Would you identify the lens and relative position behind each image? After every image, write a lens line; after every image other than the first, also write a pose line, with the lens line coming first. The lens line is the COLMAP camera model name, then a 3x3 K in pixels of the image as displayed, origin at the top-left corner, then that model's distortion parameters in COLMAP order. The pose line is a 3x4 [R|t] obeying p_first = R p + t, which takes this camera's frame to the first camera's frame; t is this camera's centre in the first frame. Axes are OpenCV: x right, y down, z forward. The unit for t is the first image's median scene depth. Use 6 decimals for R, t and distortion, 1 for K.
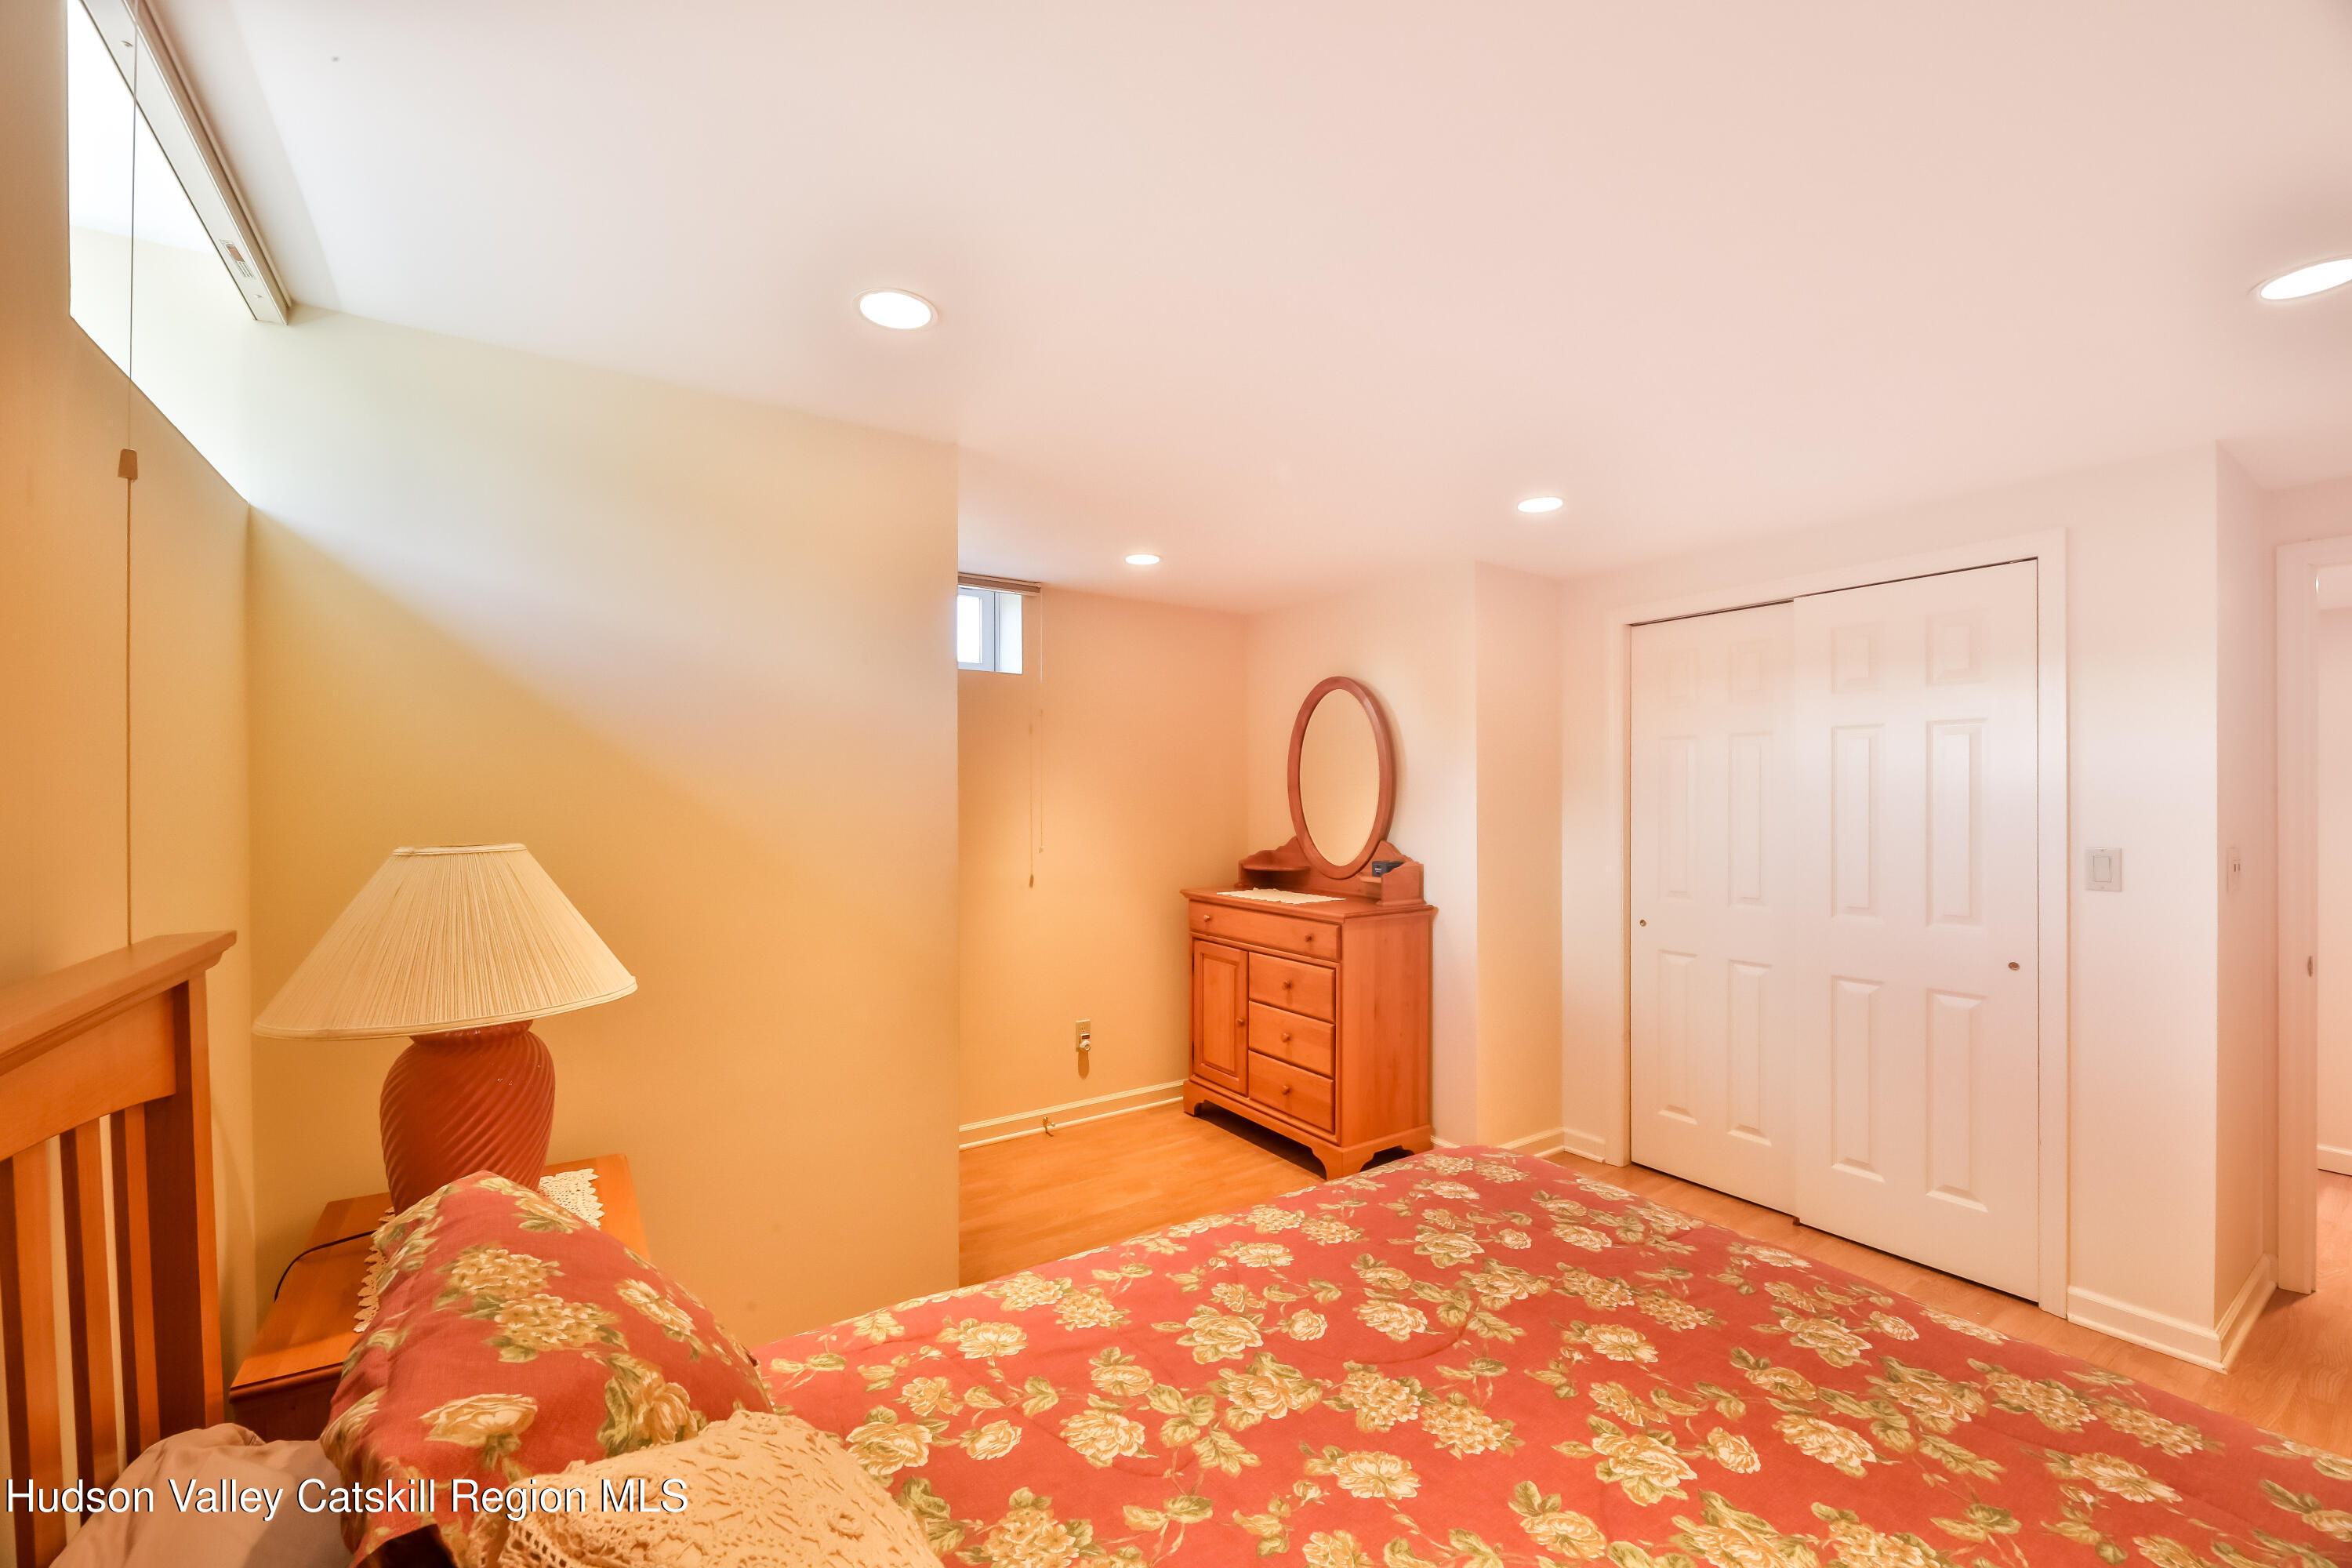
lens RADIAL K [[944.6, 0, 1172.9], [0, 944.6, 794.0], [0, 0, 1]] dist [0.007910, -0.002356]
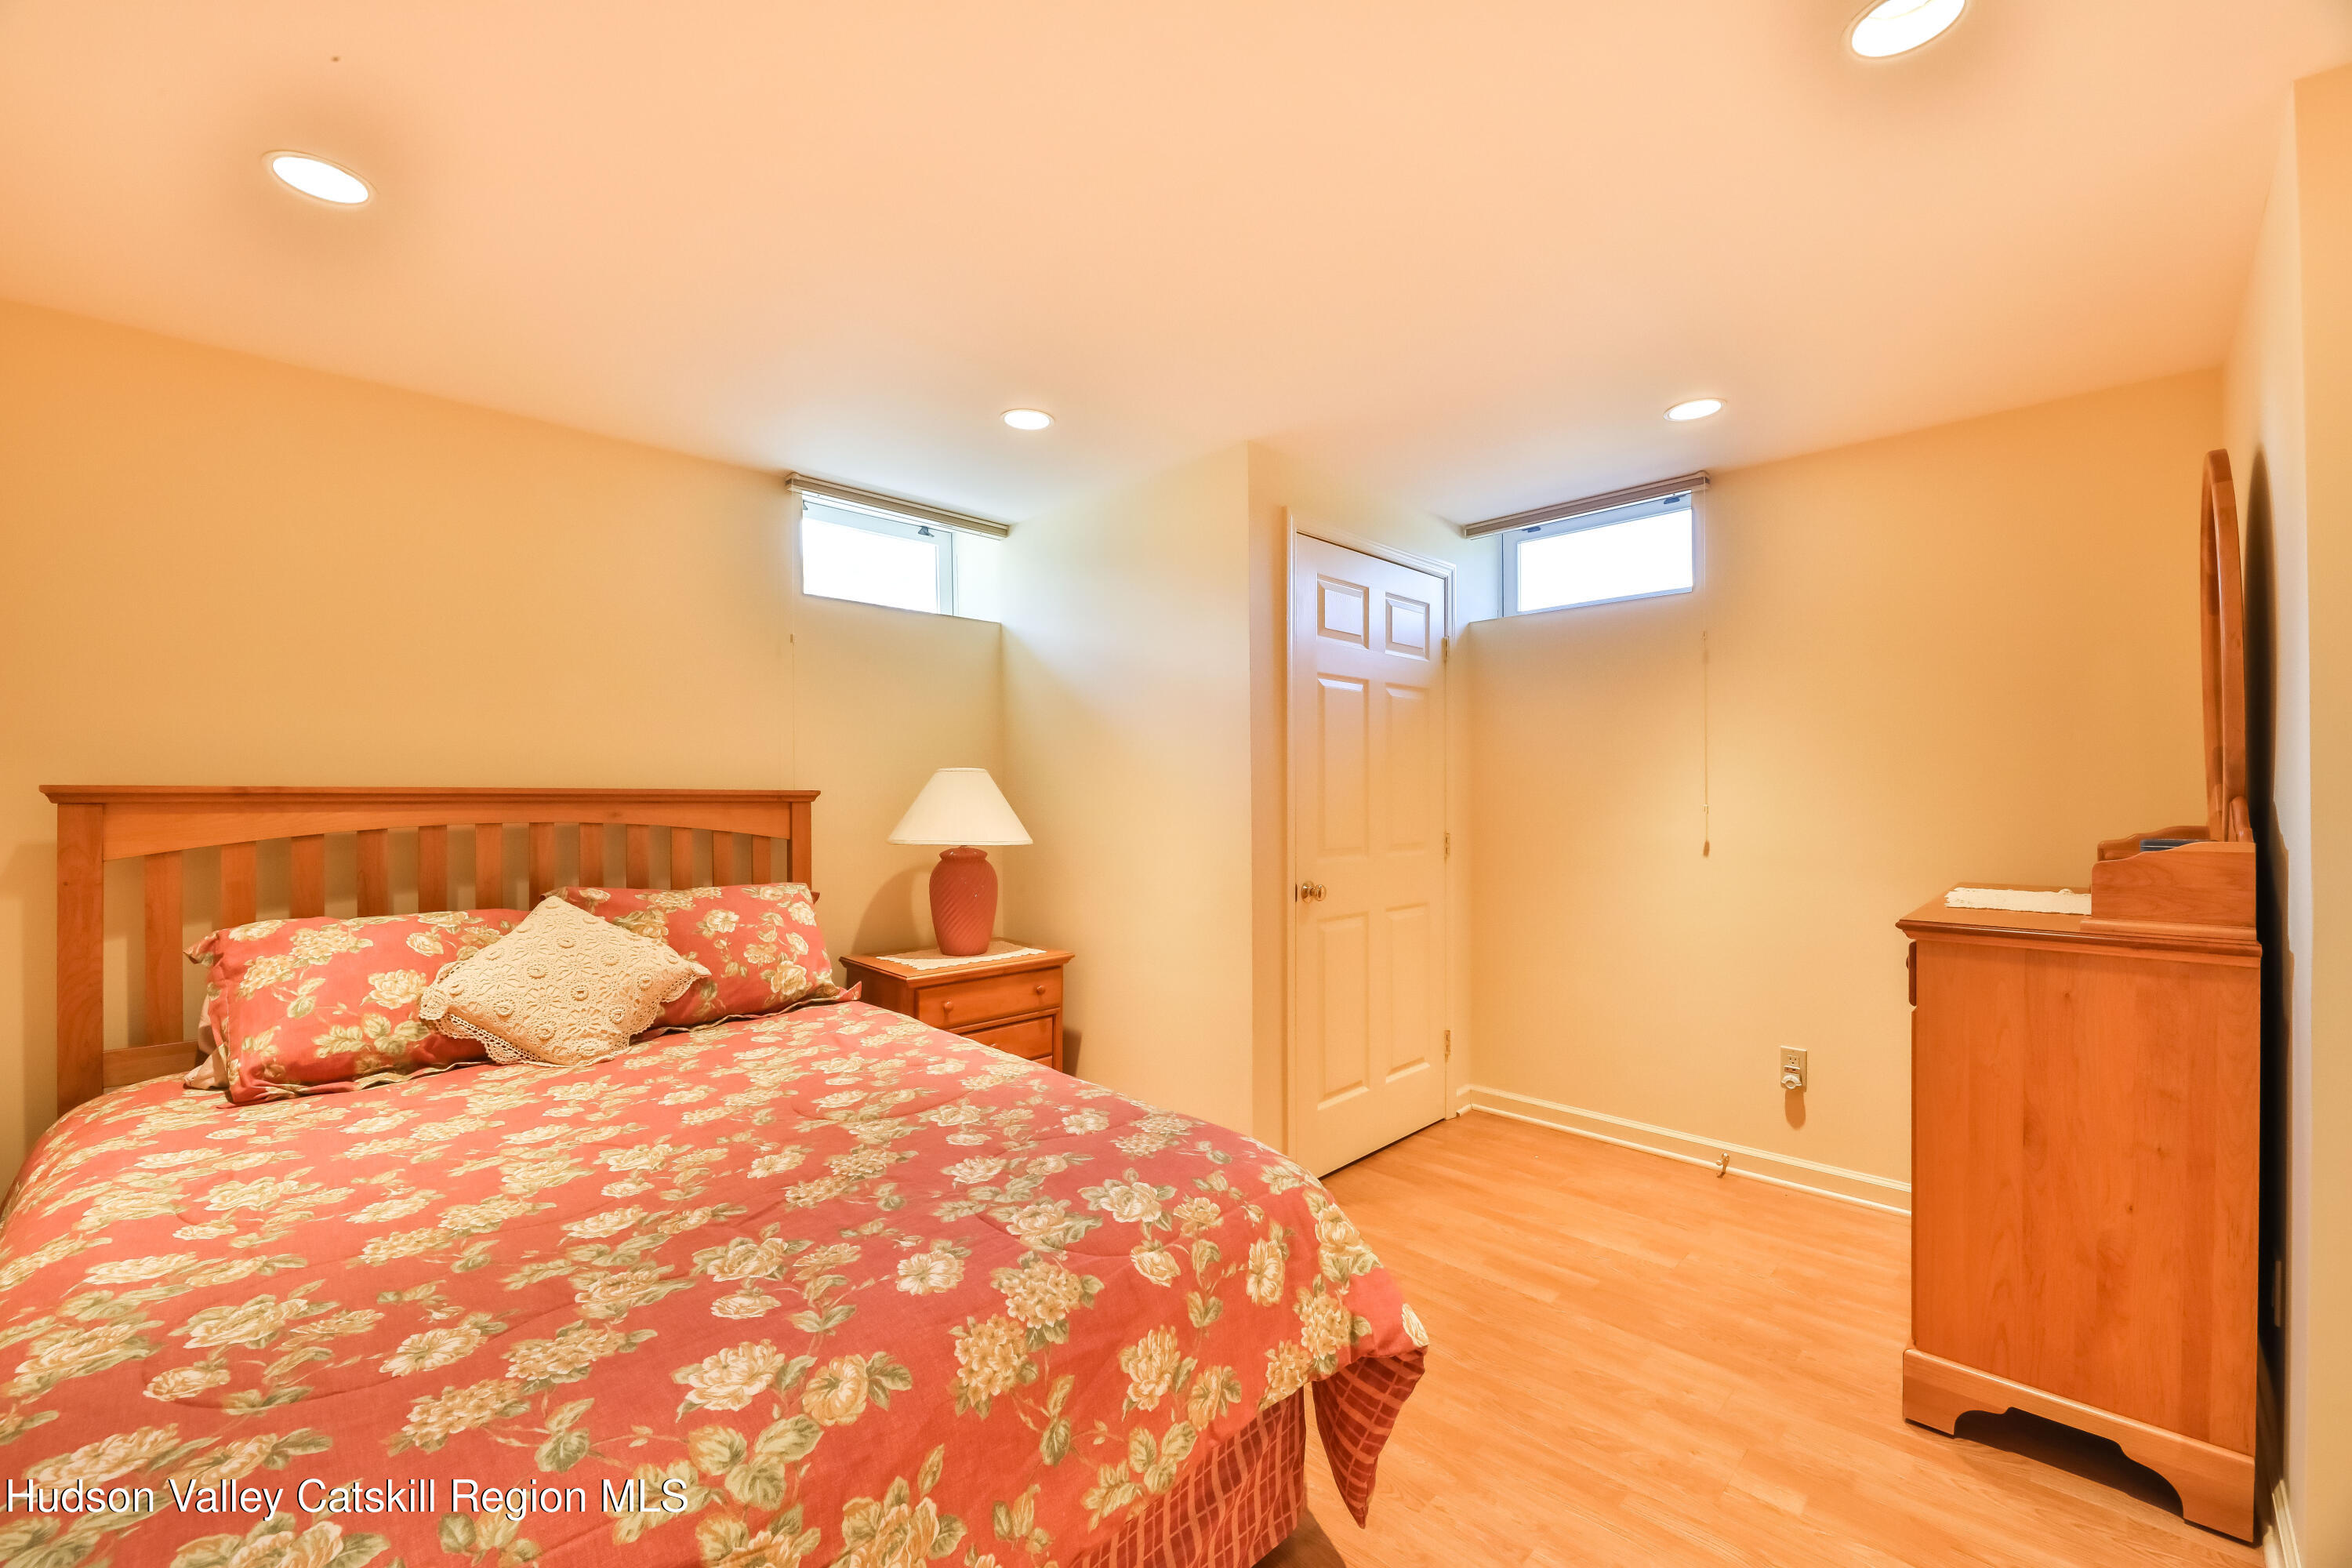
lens RADIAL K [[944.6, 0, 1172.9], [0, 944.6, 794.0], [0, 0, 1]] dist [0.007910, -0.002356]
pose [[0.183049, -0.003939, -0.983096, 1.864946], [0.006228, 0.999977, -0.002847, 0.154908], [0.983084, -0.005601, 0.183069, 1.401746]]
